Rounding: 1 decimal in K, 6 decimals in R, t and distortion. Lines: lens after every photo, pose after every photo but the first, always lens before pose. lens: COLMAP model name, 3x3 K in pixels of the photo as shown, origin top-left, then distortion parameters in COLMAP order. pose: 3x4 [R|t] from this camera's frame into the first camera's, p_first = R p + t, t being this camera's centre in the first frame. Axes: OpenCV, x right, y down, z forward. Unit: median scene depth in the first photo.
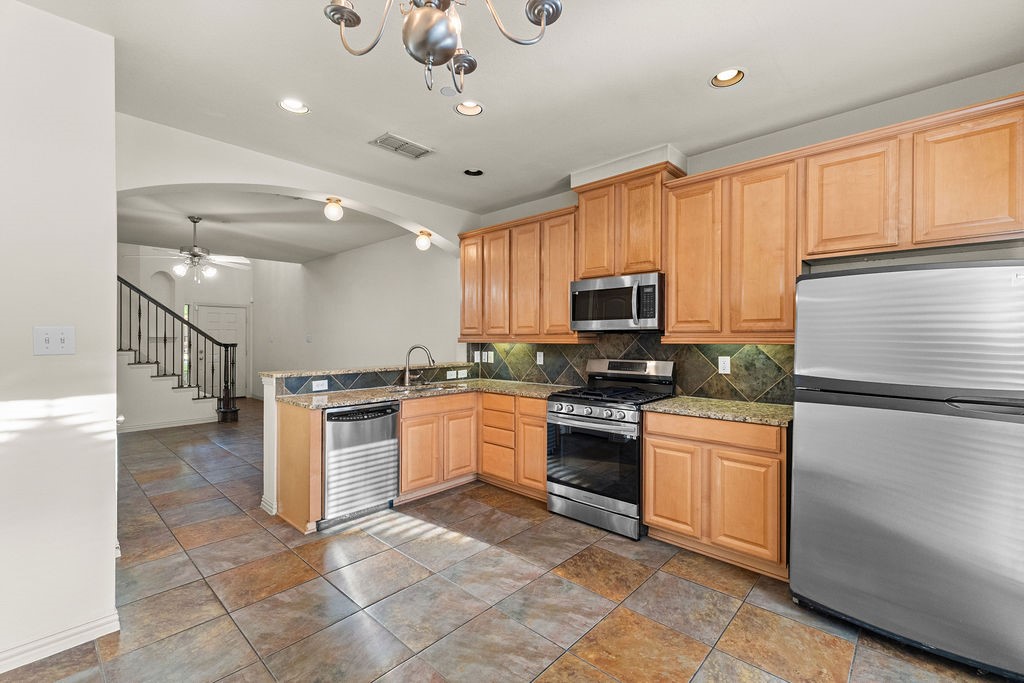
lens RADIAL K [[437.0, 0, 515.1], [0, 437.0, 342.2], [0, 0, 1]] dist [0.005400, -0.000254]
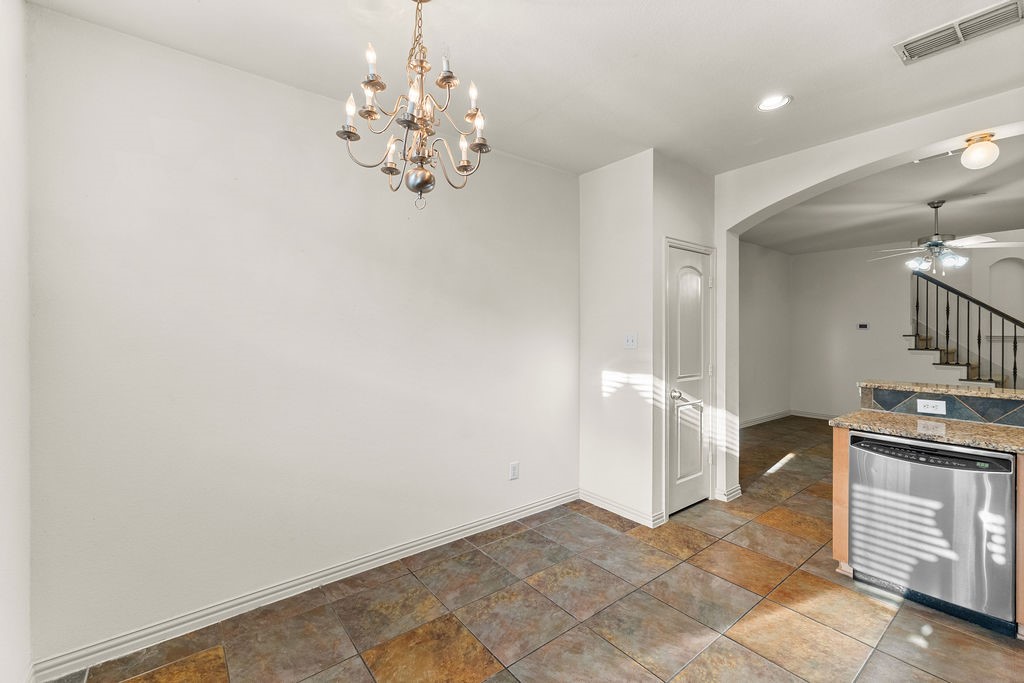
lens RADIAL K [[437.0, 0, 513.2], [0, 437.0, 330.7], [0, 0, 1]] dist [0.005400, -0.000254]
pose [[-0.155137, -0.000661, -0.987893, 0.395055], [-0.013925, 0.999902, 0.001518, -0.020208], [0.987795, 0.013992, -0.155131, 0.425381]]
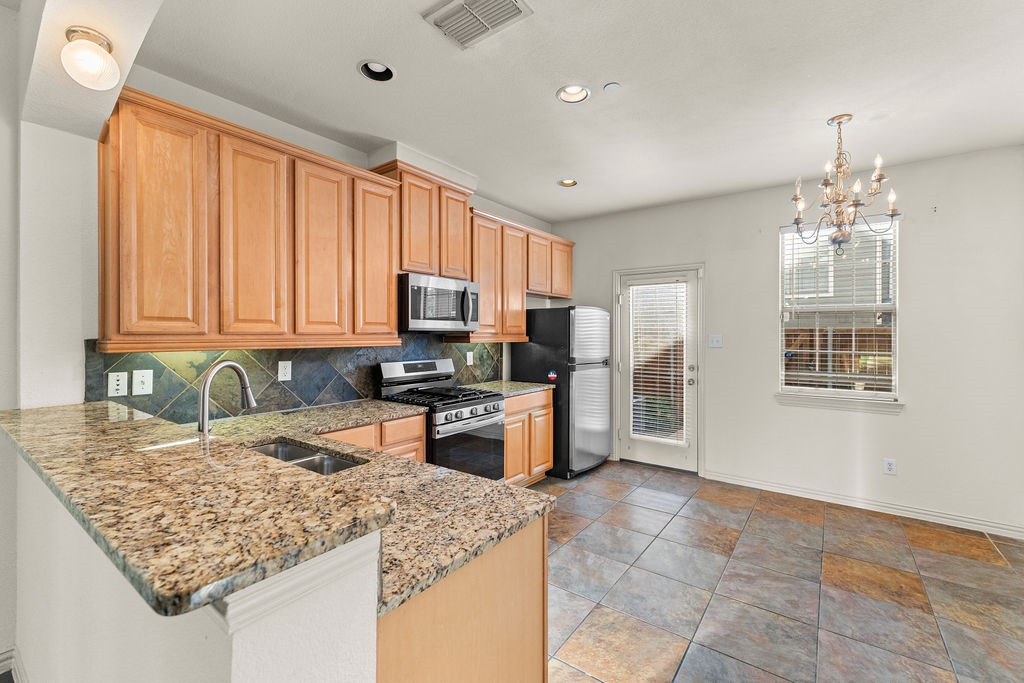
lens RADIAL K [[437.0, 0, 504.4], [0, 437.0, 338.9], [0, 0, 1]] dist [0.005400, -0.000254]
pose [[-0.094722, -0.012120, 0.995430, -0.742312], [0.005969, 0.999901, 0.012743, -0.020403], [-0.995486, 0.007149, -0.094640, 0.898689]]
